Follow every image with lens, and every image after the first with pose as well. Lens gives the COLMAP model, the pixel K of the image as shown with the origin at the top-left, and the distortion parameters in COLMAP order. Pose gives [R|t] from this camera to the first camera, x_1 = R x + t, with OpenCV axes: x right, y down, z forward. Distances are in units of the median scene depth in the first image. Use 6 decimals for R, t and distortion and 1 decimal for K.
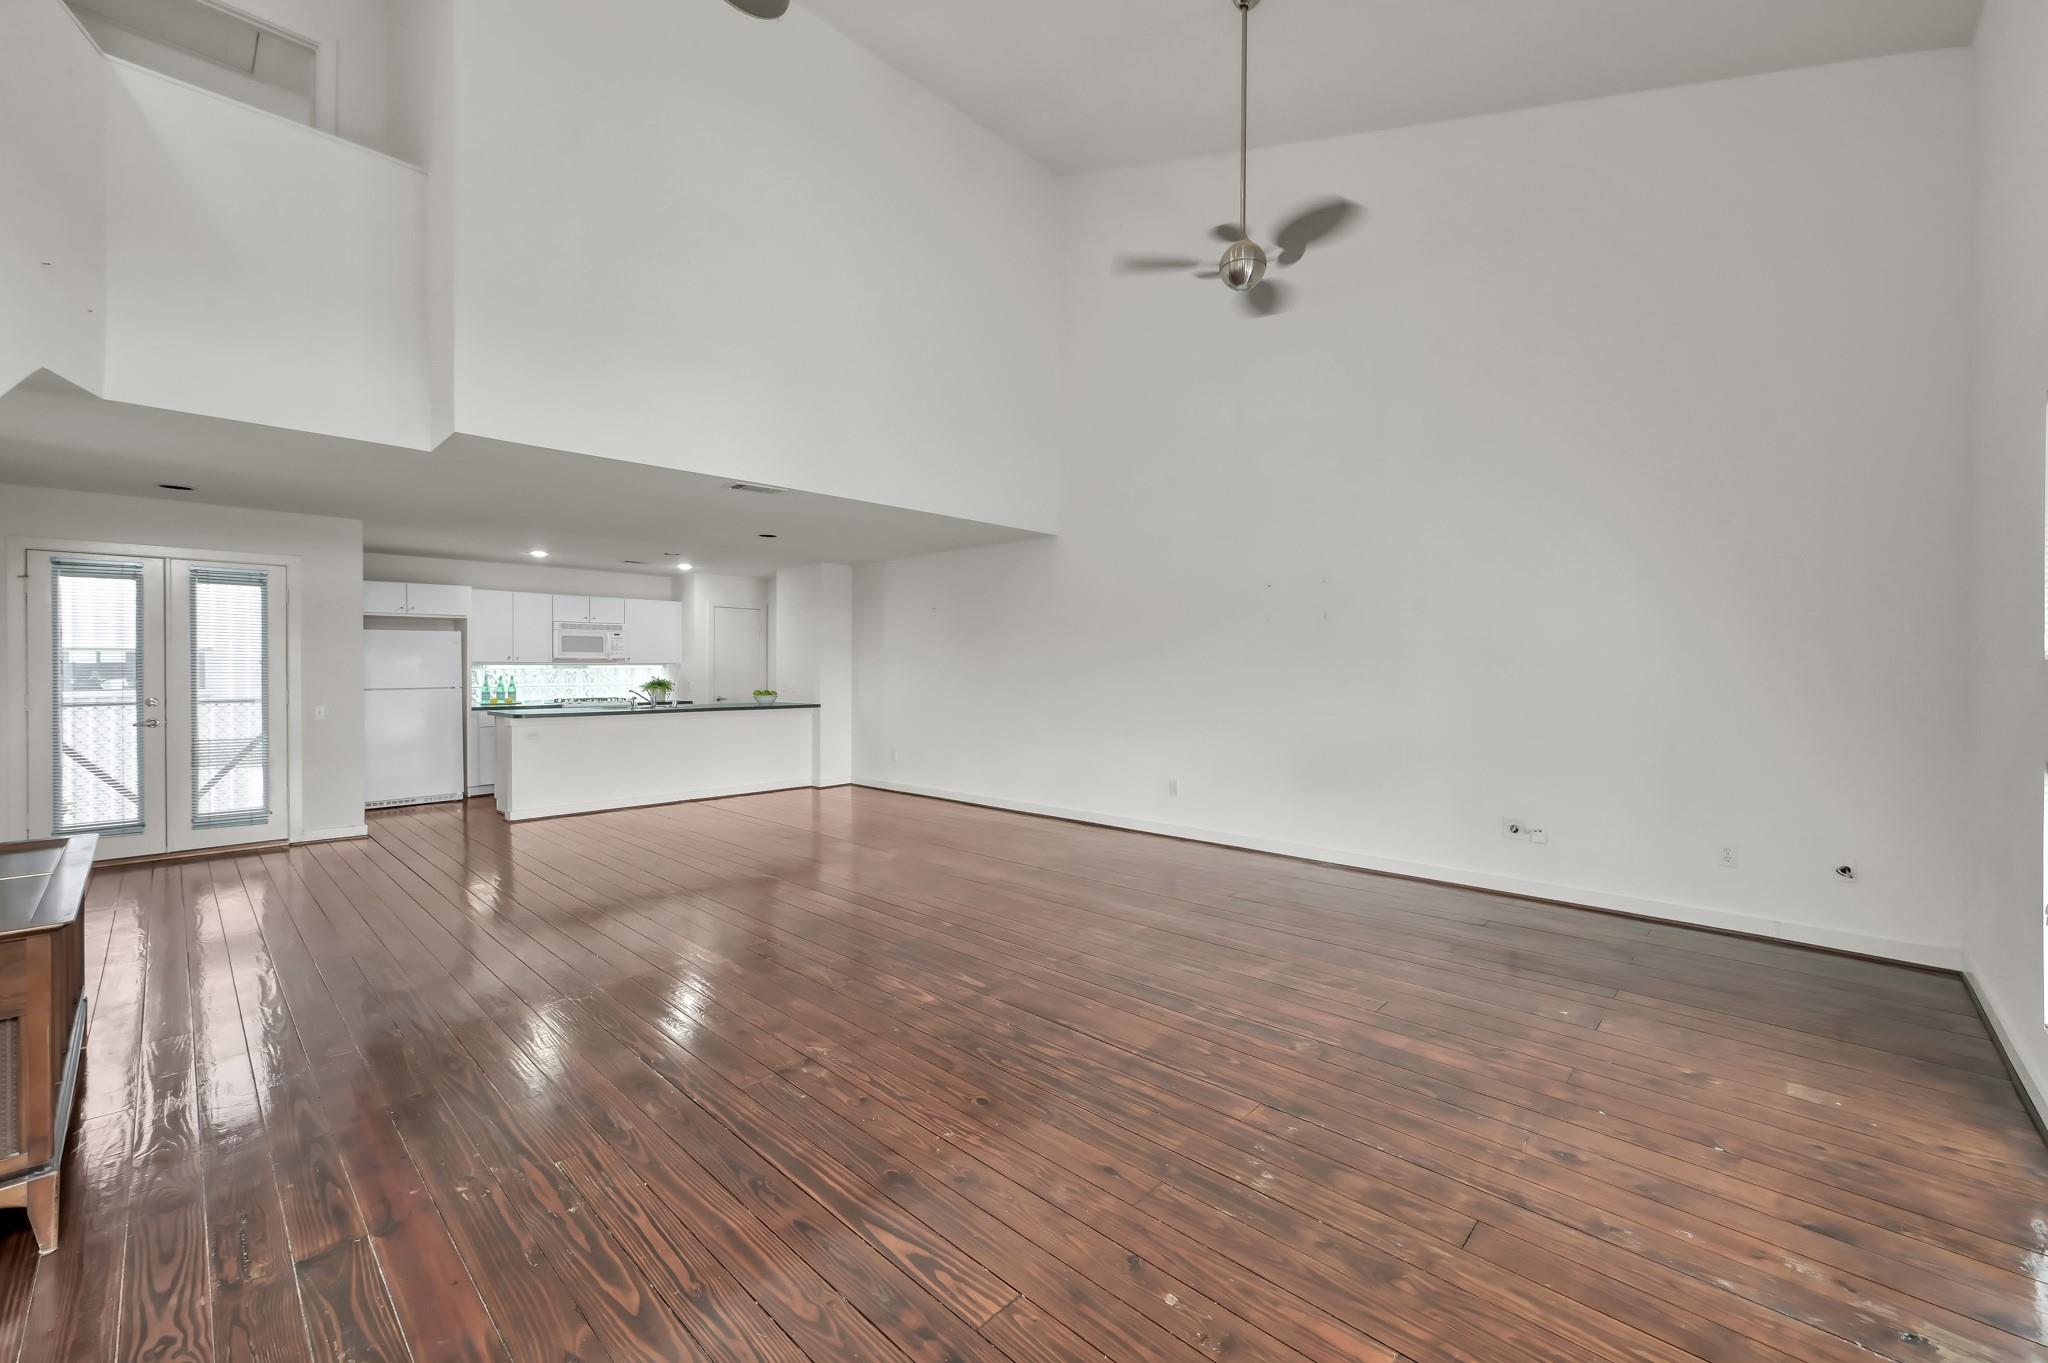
lens RADIAL K [[807.9, 0, 1025.5], [0, 807.9, 667.8], [0, 0, 1]] dist [0.000534, -0.000019]
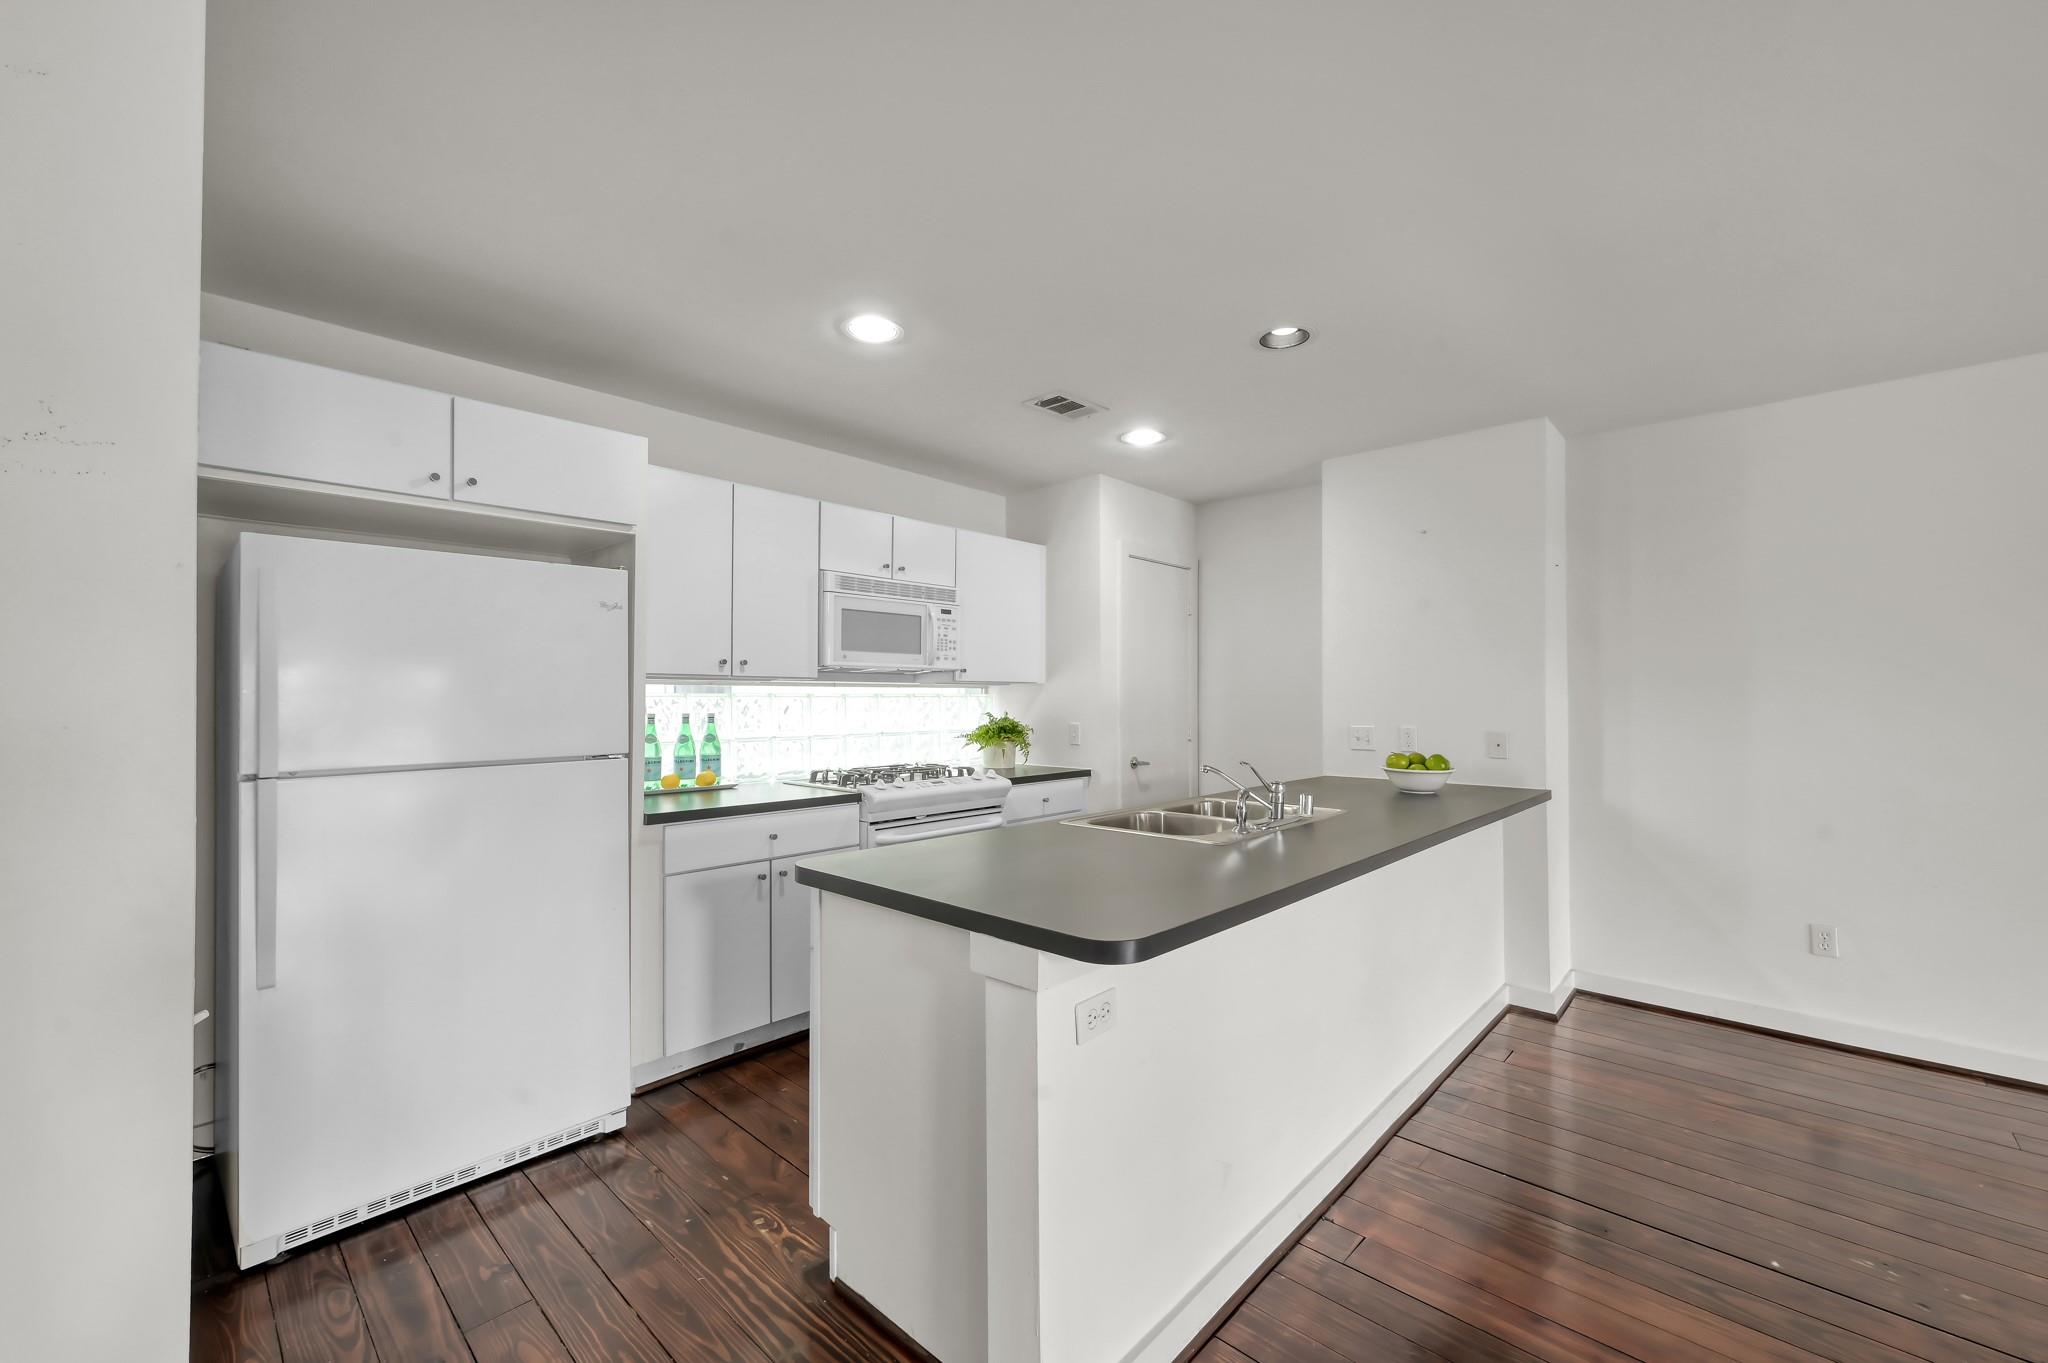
lens RADIAL K [[807.9, 0, 1038.9], [0, 807.9, 694.7], [0, 0, 1]] dist [0.000534, -0.000019]
pose [[0.999966, 0.002018, -0.008023, -0.466245], [-0.002042, 0.999994, -0.002920, 0.001712], [0.008017, 0.002937, 0.999964, 0.604470]]
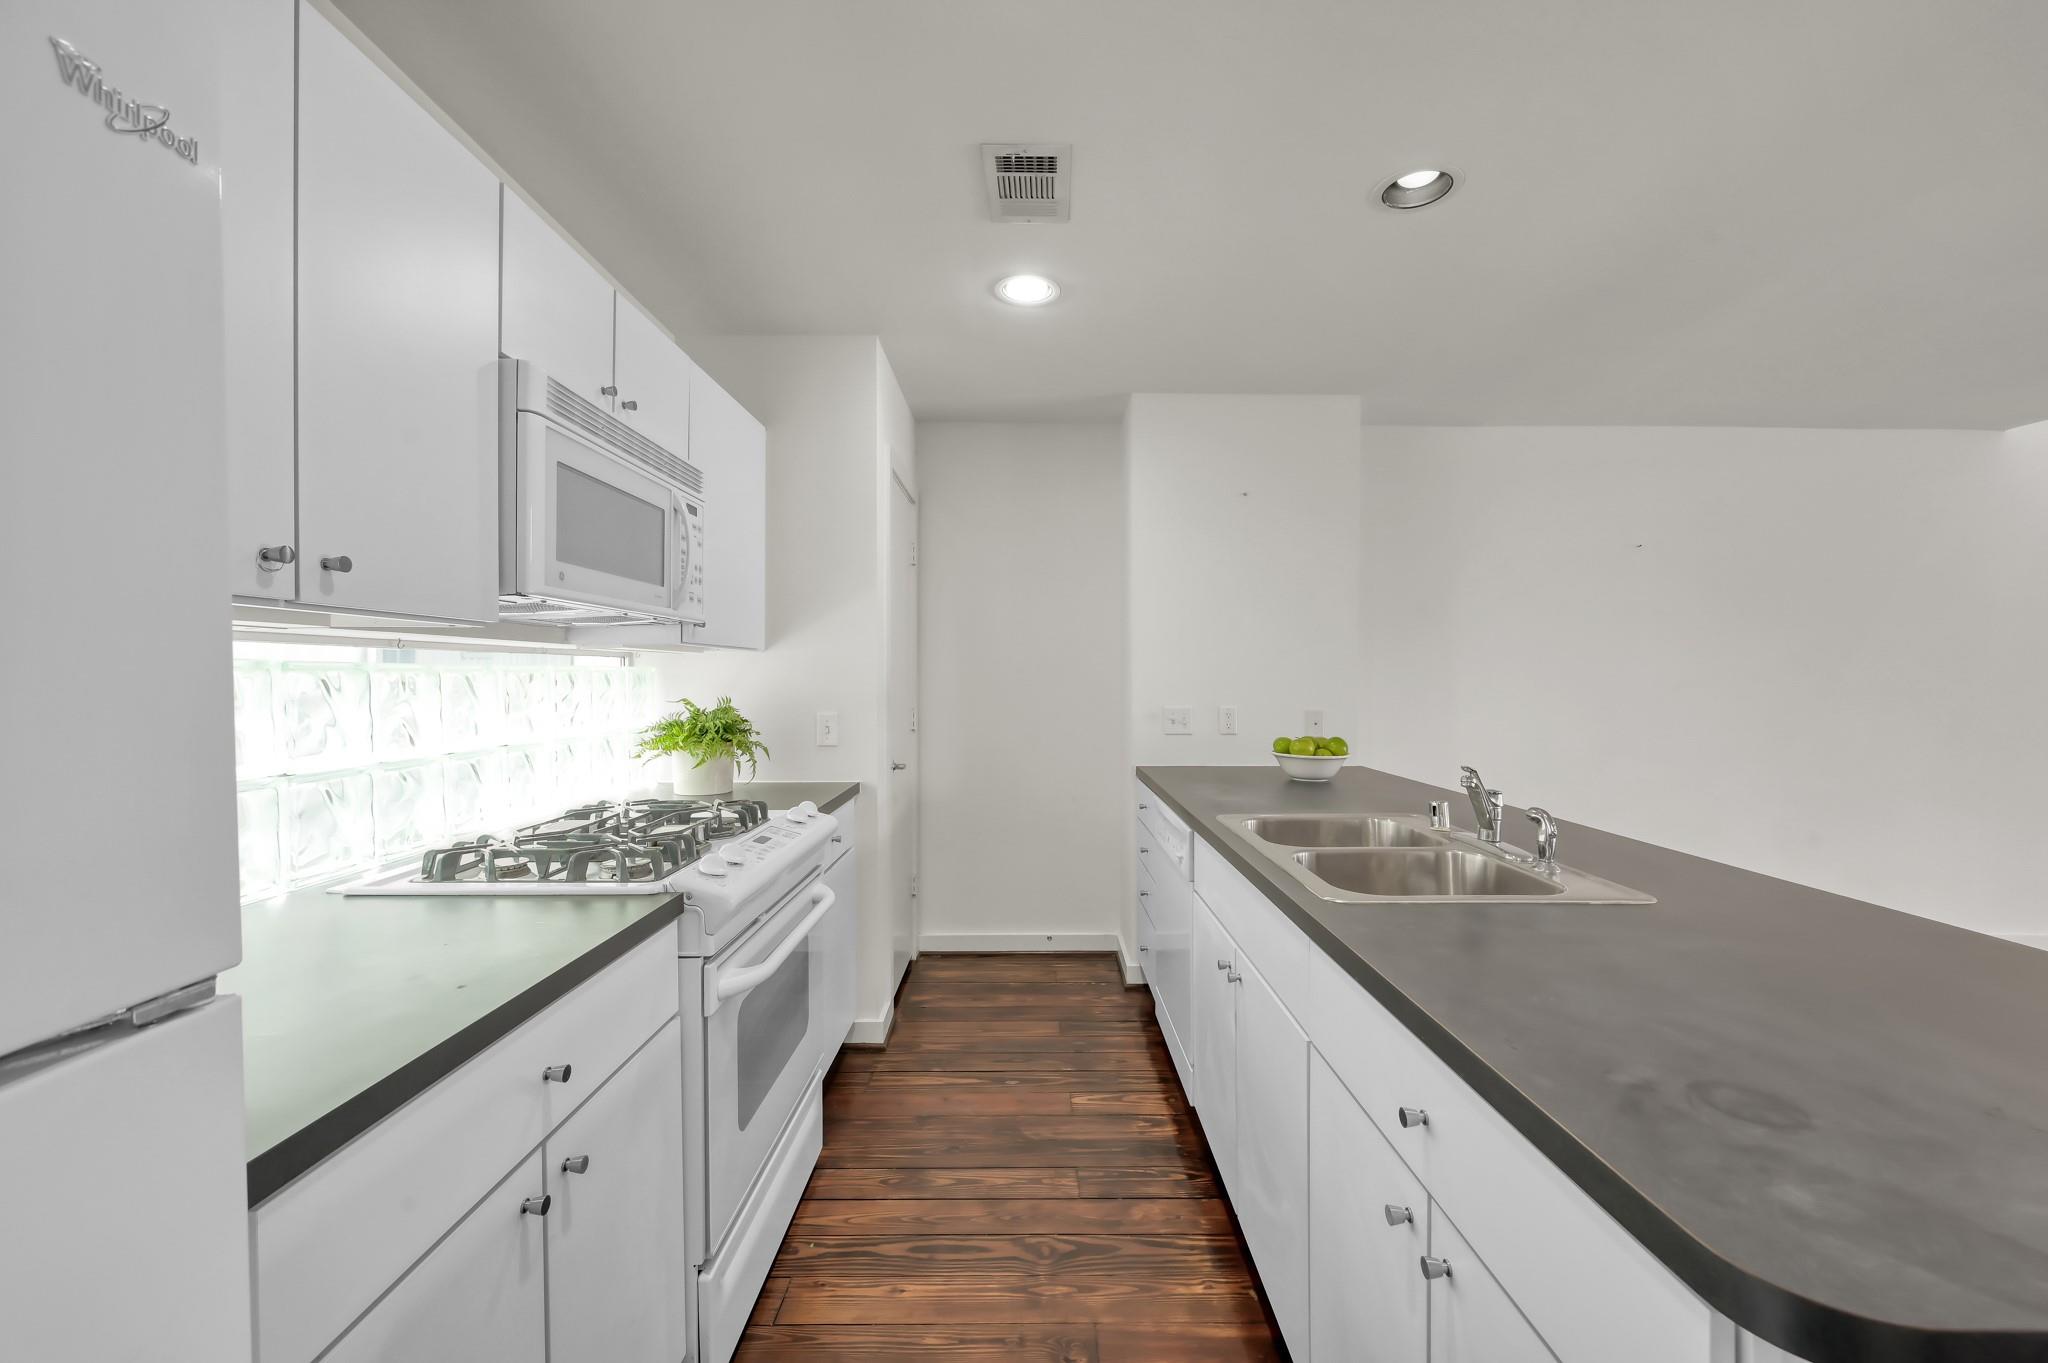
lens RADIAL K [[807.9, 0, 1034.2], [0, 807.9, 687.5], [0, 0, 1]] dist [0.000534, -0.000019]
pose [[0.735357, -0.007265, 0.677641, -0.599538], [-0.005228, 0.999852, 0.016392, 0.002167], [-0.677660, -0.015597, 0.735210, 0.798059]]
